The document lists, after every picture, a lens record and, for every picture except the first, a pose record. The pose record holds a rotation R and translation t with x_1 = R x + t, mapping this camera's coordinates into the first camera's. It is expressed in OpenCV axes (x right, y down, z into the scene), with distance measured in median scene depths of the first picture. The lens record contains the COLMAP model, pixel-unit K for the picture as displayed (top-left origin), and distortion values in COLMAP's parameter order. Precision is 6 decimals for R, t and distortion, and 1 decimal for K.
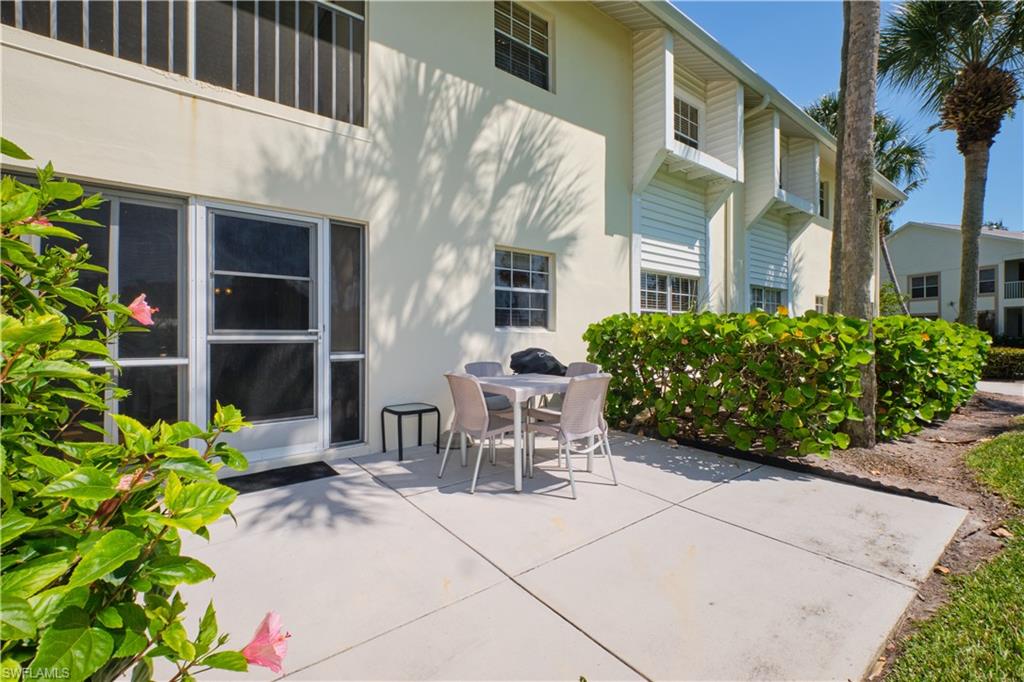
lens RADIAL K [[454.0, 0, 510.2], [0, 454.0, 348.8], [0, 0, 1]] dist [0.000258, -0.000547]
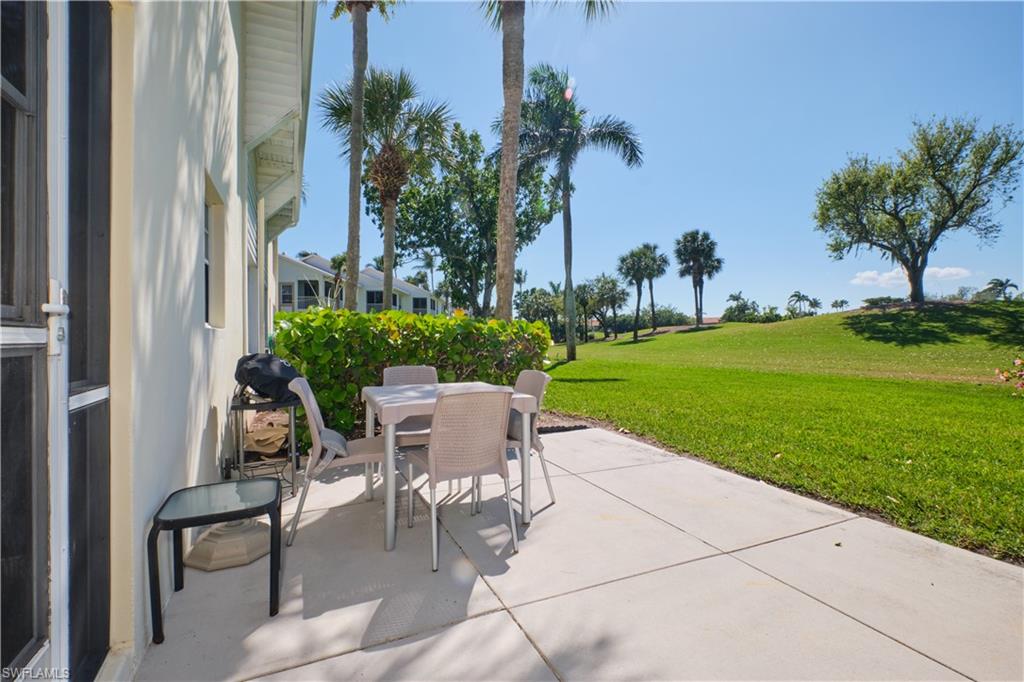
lens RADIAL K [[456.6, 0, 513.6], [0, 456.6, 329.2], [0, 0, 1]] dist [-0.000481, -0.000802]
pose [[0.193635, 0.013989, 0.980974, -0.726688], [0.028783, 0.999387, -0.019933, -0.018507], [-0.980651, 0.032095, 0.193114, 0.772216]]
